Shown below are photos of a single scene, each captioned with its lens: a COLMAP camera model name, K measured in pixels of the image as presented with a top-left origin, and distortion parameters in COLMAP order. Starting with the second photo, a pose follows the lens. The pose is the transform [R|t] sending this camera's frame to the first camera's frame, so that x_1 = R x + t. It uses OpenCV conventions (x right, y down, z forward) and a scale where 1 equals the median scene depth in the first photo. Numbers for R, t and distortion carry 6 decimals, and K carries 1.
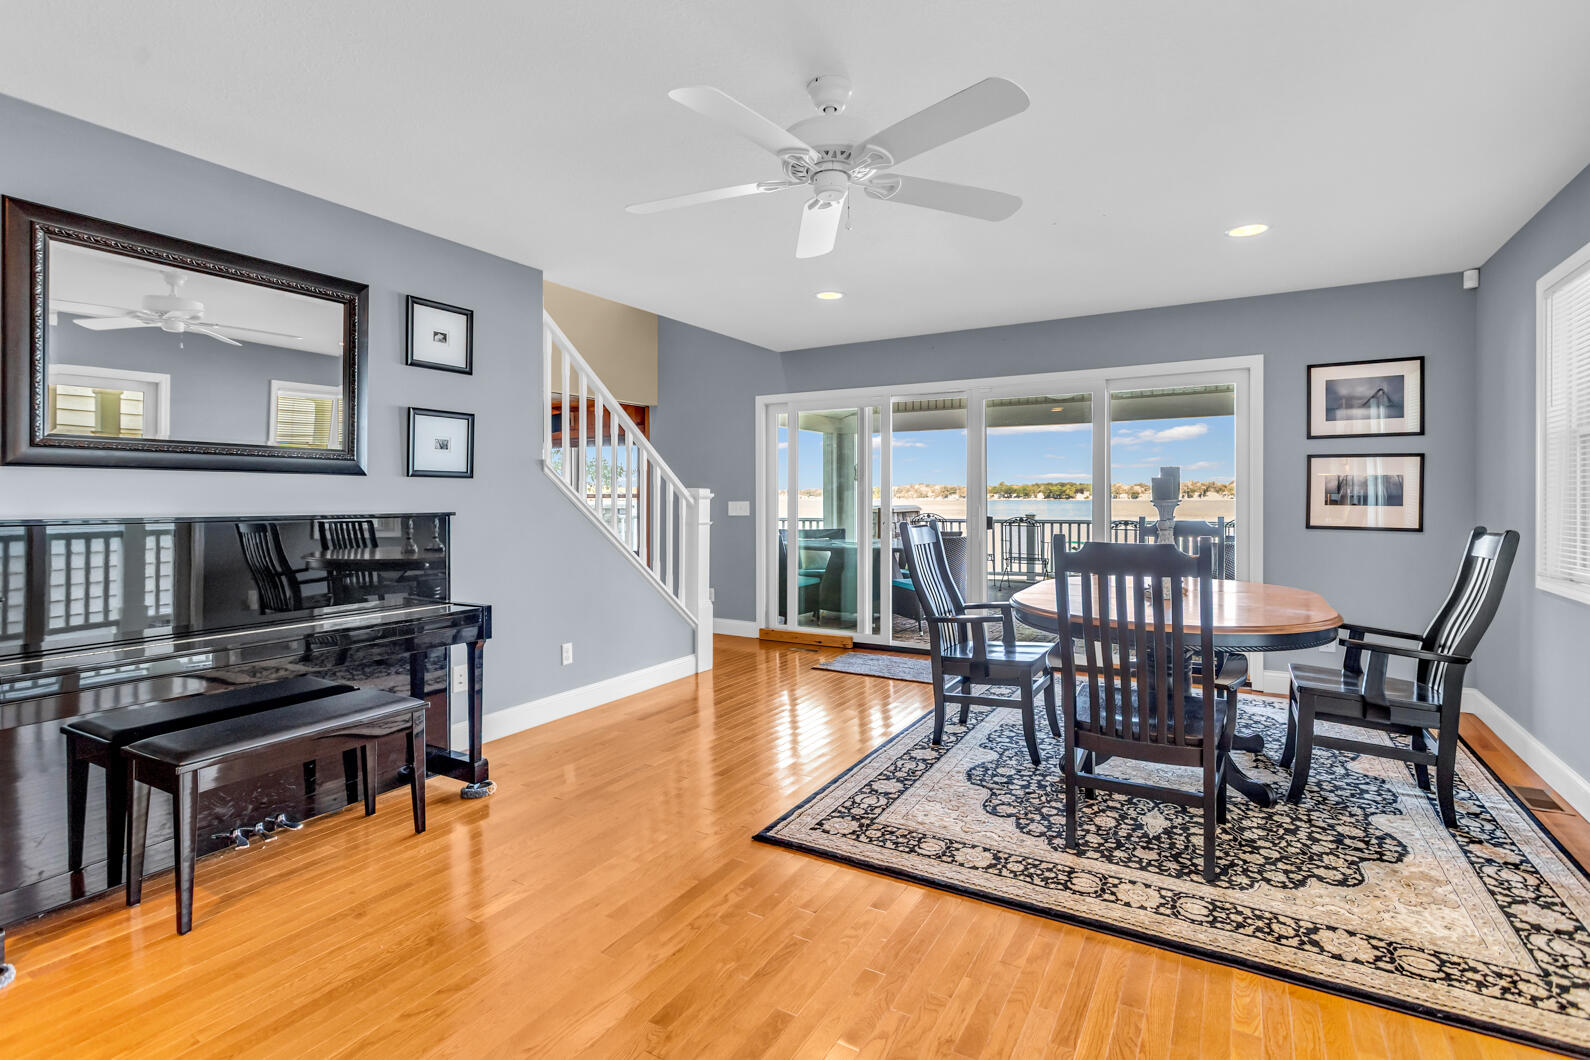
lens RADIAL K [[764.0, 0, 787.8], [0, 764.0, 502.2], [0, 0, 1]] dist [-0.002318, 0.002707]
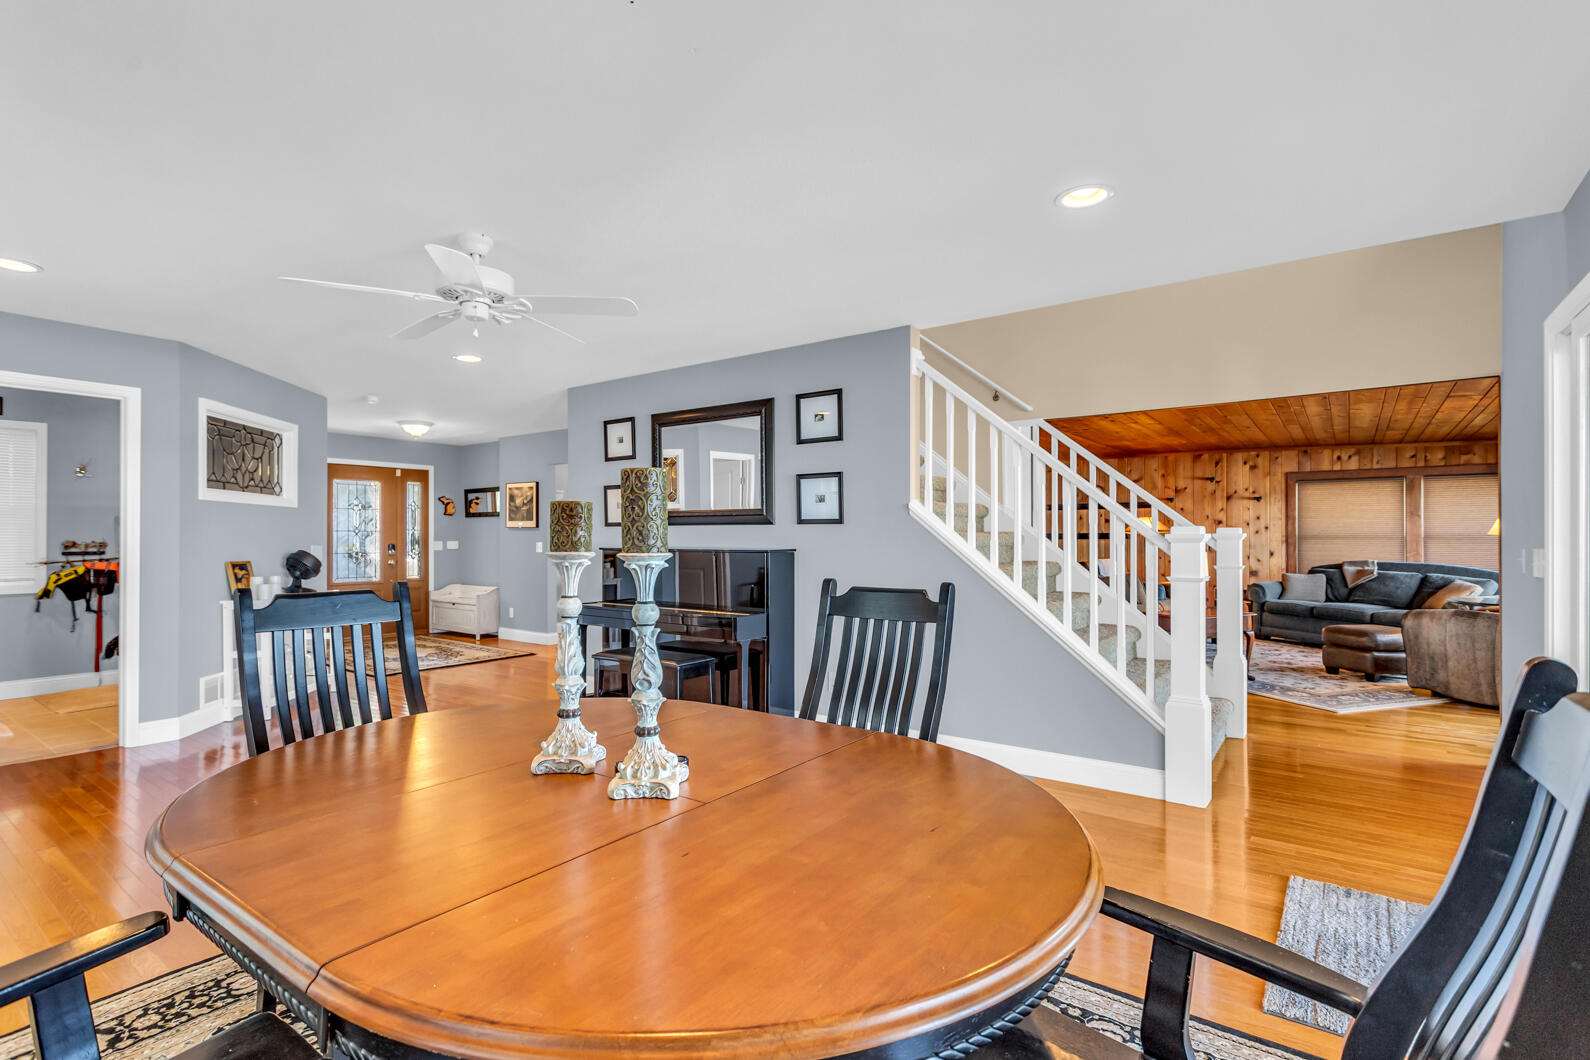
lens RADIAL K [[764.0, 0, 788.5], [0, 764.0, 535.8], [0, 0, 1]] dist [-0.002318, 0.002707]
pose [[-0.105046, 0.002346, -0.994465, 0.985717], [0.000868, 0.999997, 0.002267, -0.016841], [0.994467, -0.000625, -0.105048, 1.241894]]
